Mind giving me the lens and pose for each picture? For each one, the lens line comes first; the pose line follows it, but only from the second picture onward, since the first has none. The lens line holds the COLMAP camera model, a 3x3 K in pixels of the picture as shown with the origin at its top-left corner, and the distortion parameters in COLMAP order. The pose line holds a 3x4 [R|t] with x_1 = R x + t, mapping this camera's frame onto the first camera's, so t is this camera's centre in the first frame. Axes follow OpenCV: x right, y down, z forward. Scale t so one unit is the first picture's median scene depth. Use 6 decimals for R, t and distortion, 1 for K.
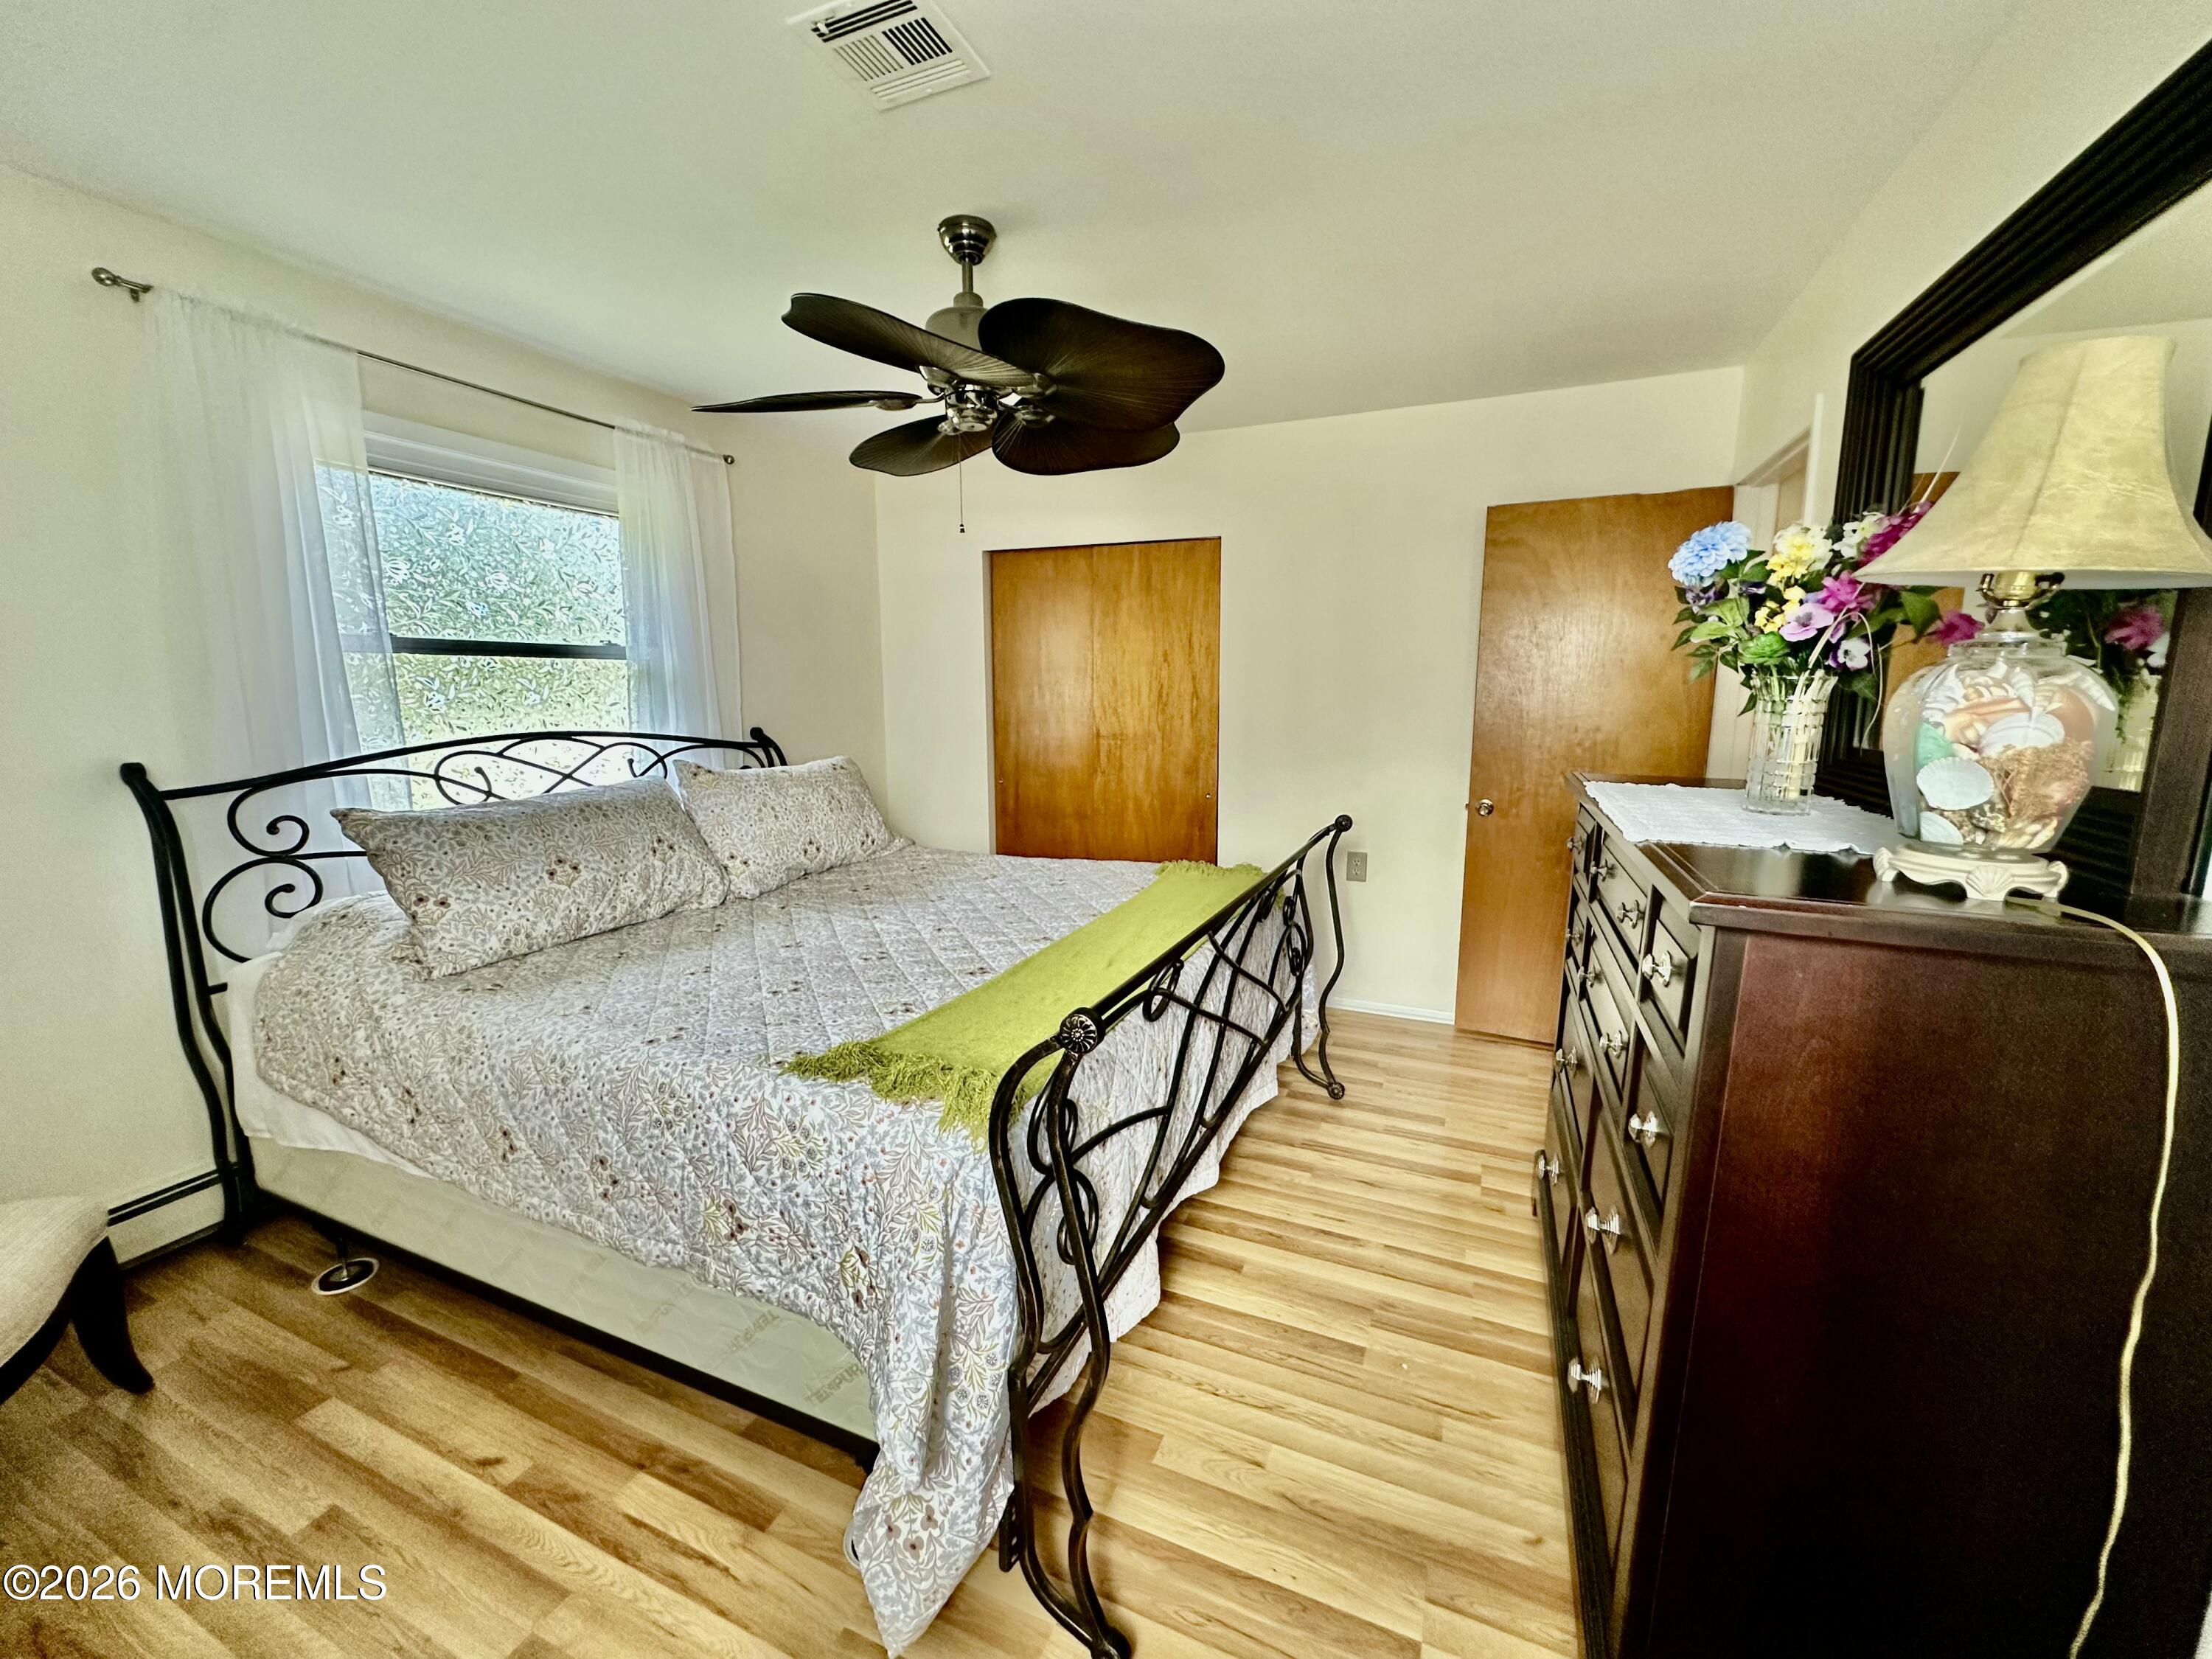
lens RADIAL K [[881.3, 0, 1103.4], [0, 881.3, 827.4], [0, 0, 1]] dist [-0.004435, 0.001318]
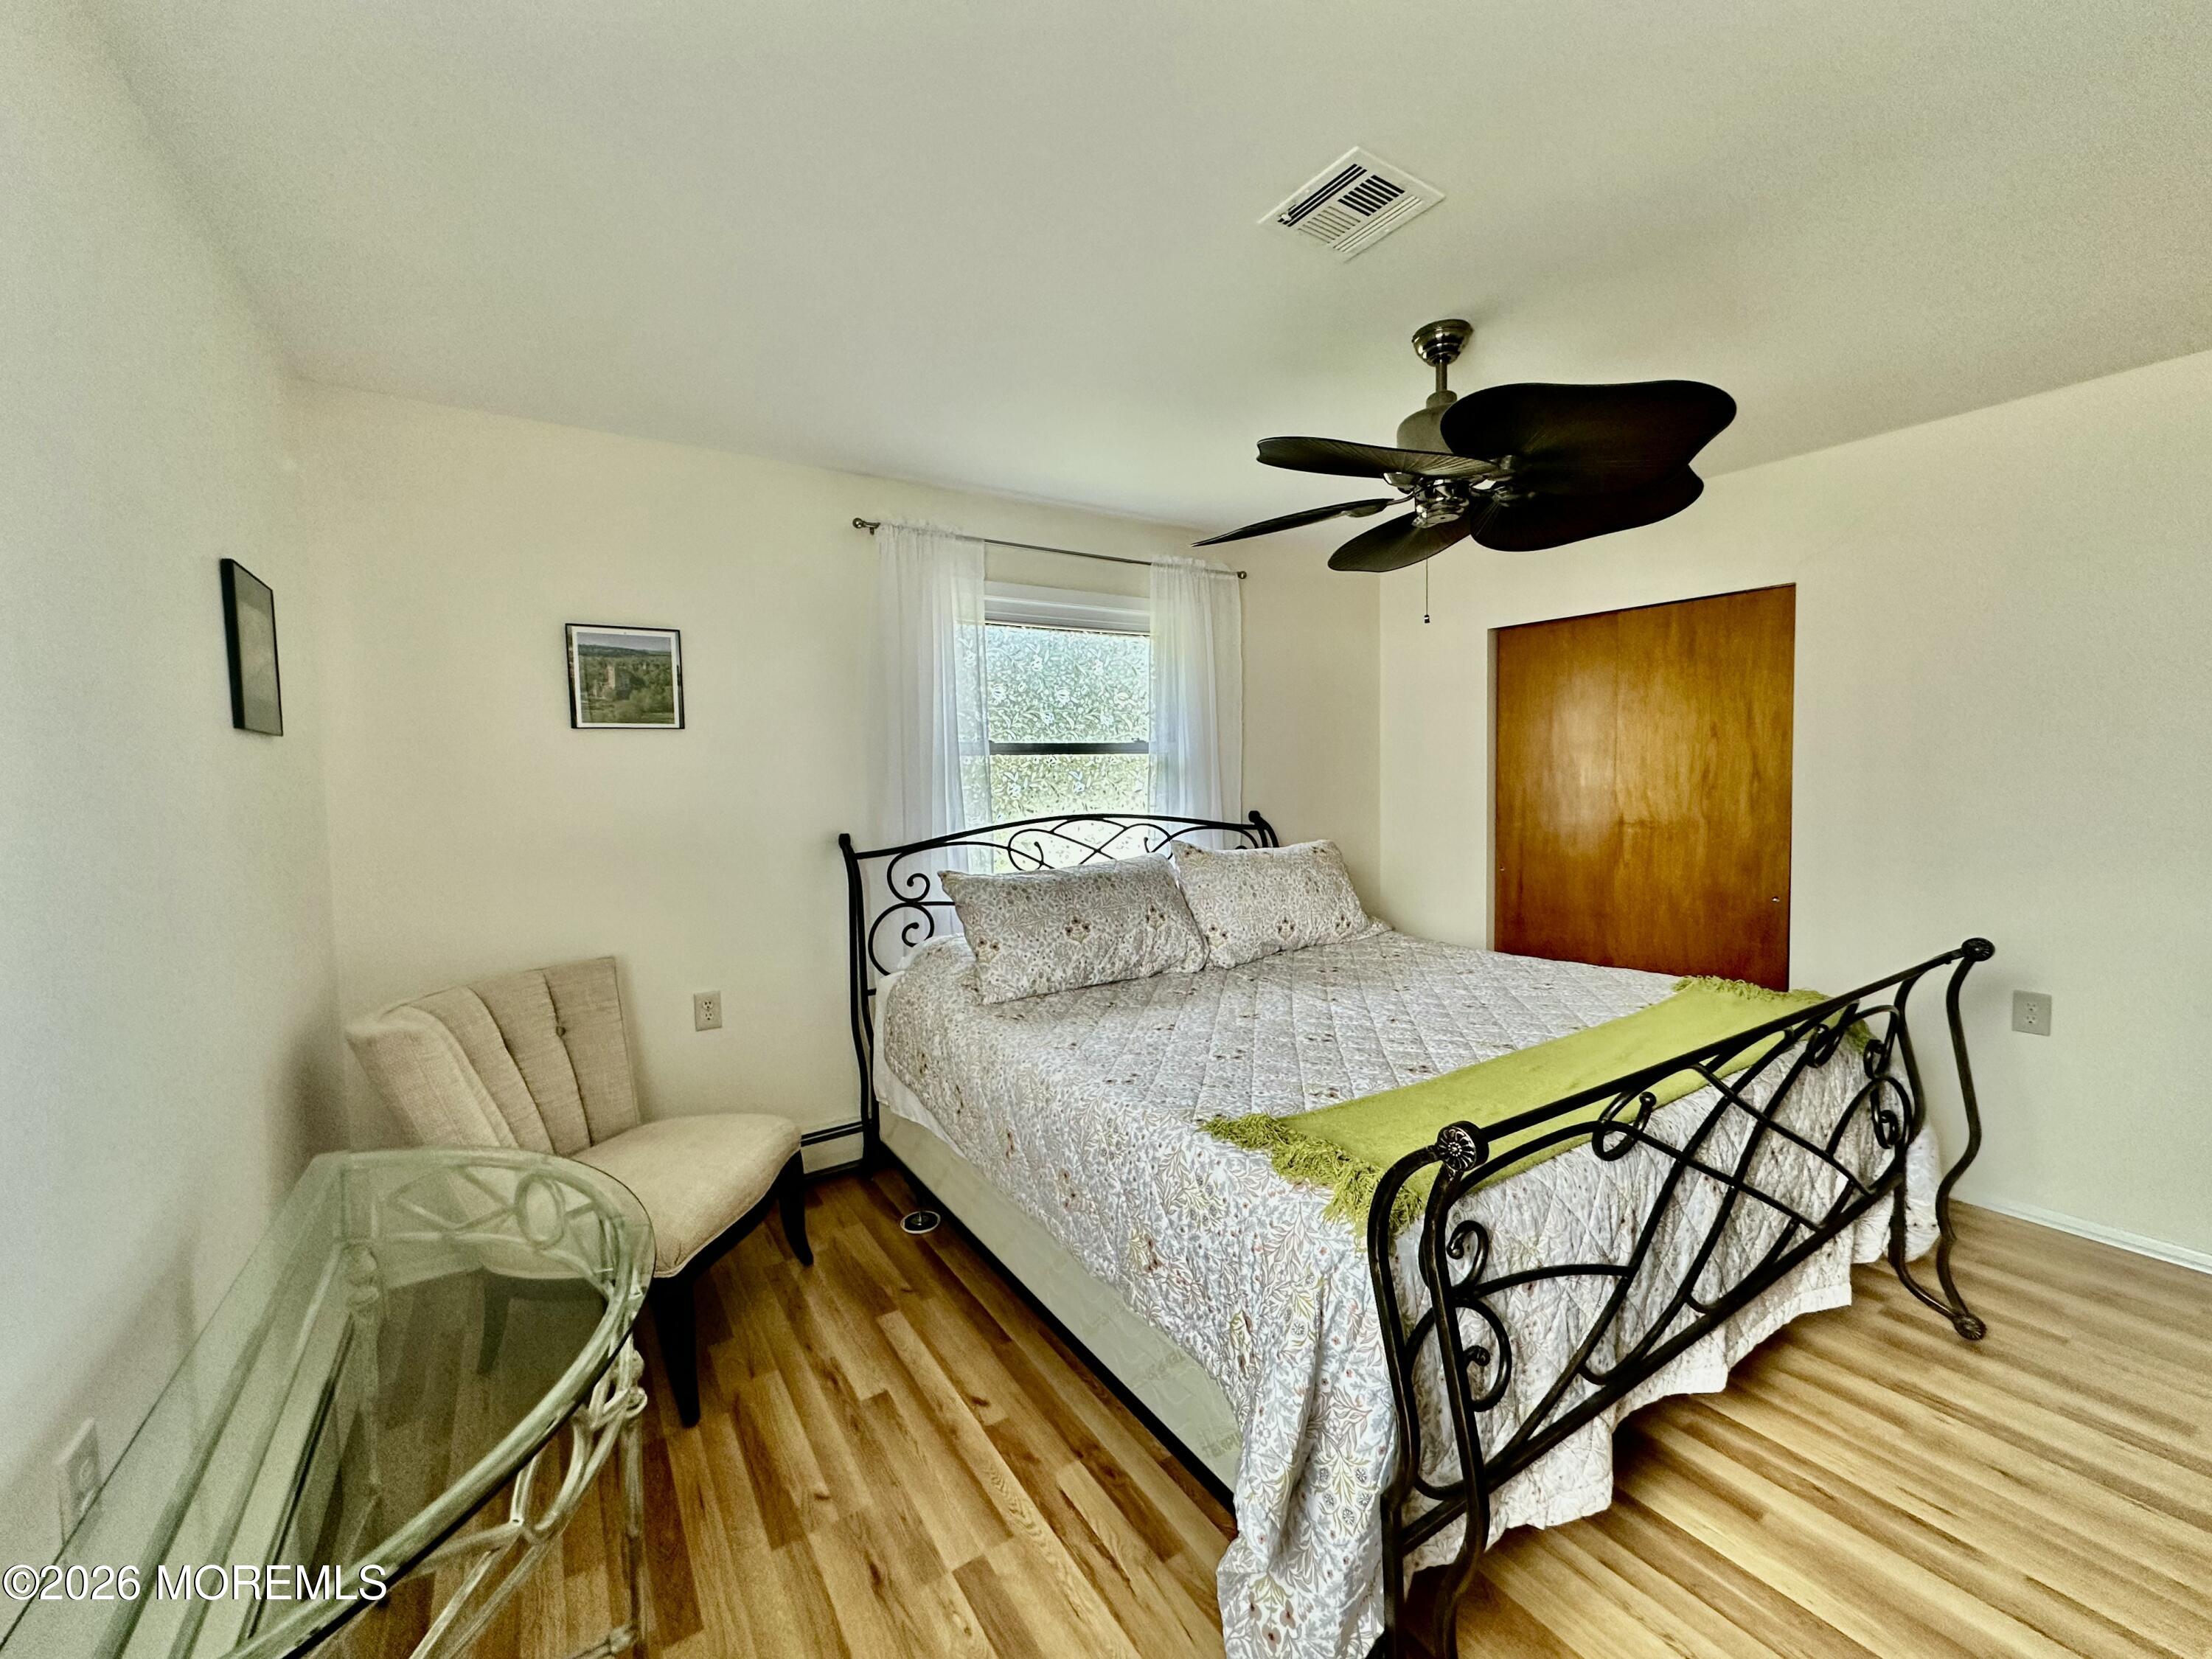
lens RADIAL K [[881.3, 0, 1103.4], [0, 881.3, 827.4], [0, 0, 1]] dist [-0.004435, 0.001318]
pose [[0.835661, 0.018024, -0.548950, 0.086594], [-0.066943, 0.995352, -0.069225, -0.009133], [0.545151, 0.094597, 0.832984, -0.013409]]
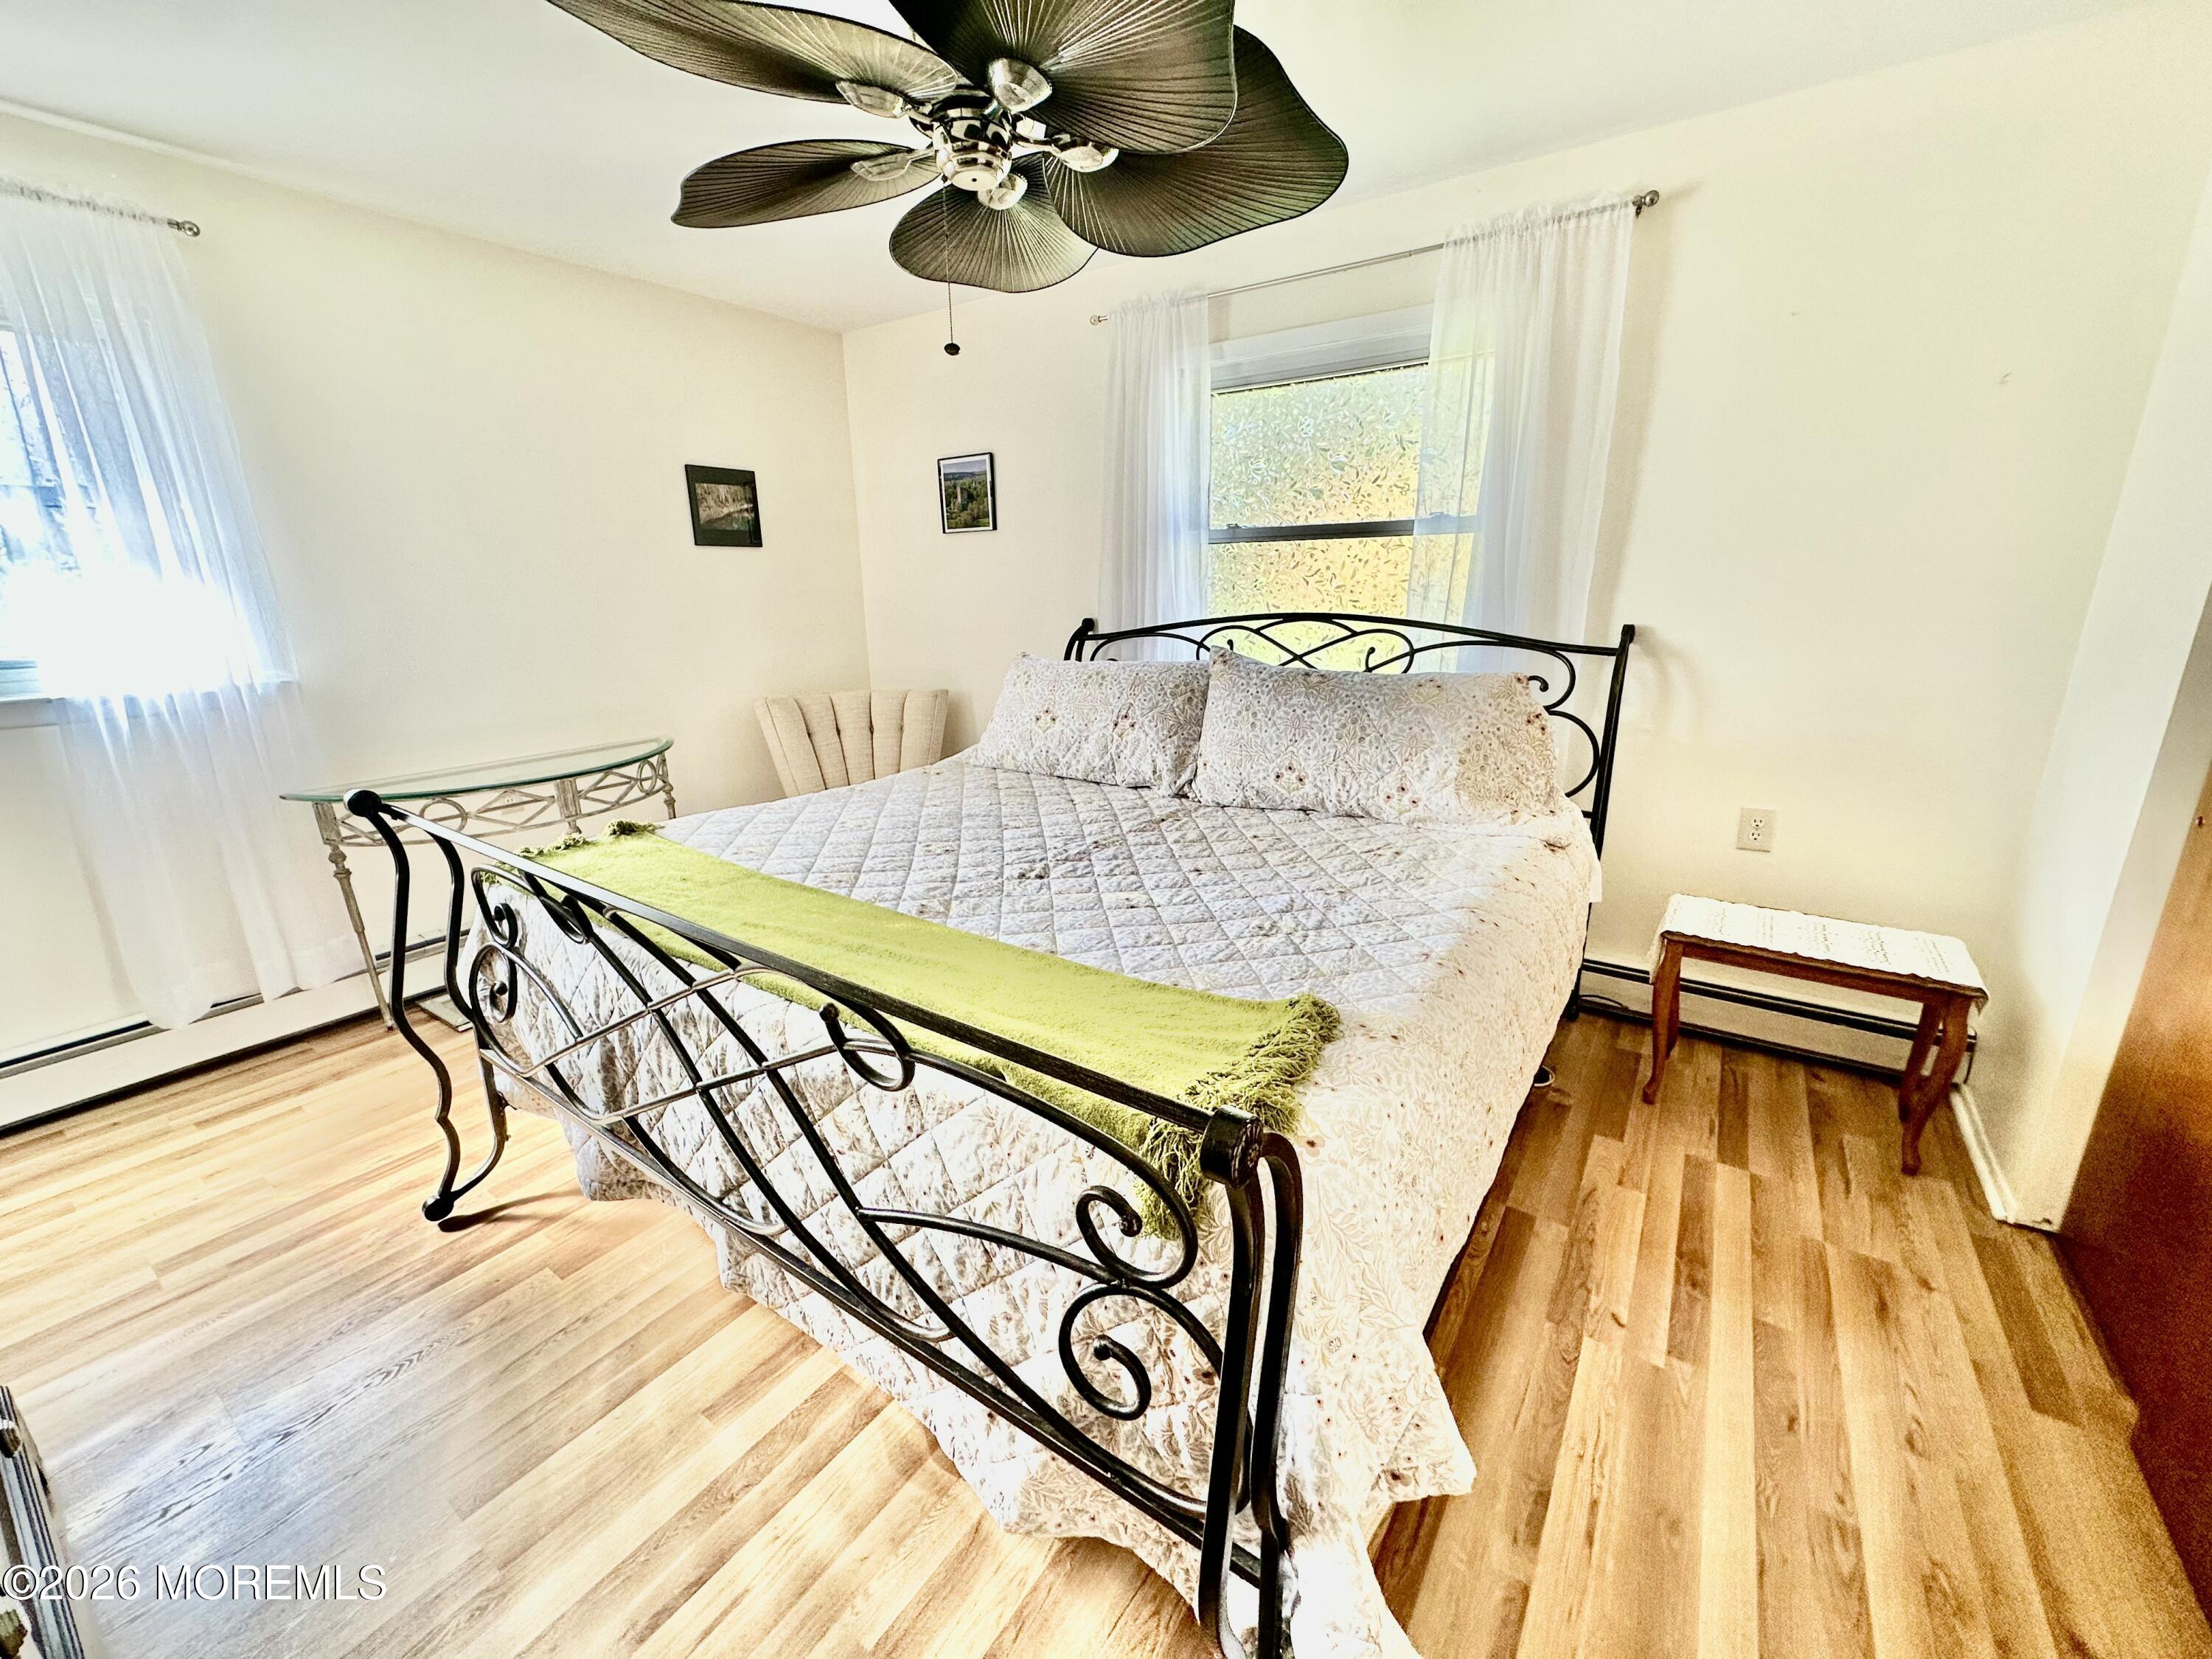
lens RADIAL K [[881.3, 0, 1103.4], [0, 881.3, 827.4], [0, 0, 1]] dist [-0.004435, 0.001318]
pose [[-0.189168, 0.273116, -0.943198, 0.639168], [-0.137192, 0.943769, 0.300797, -0.203951], [0.972314, 0.186300, -0.141062, 1.306919]]
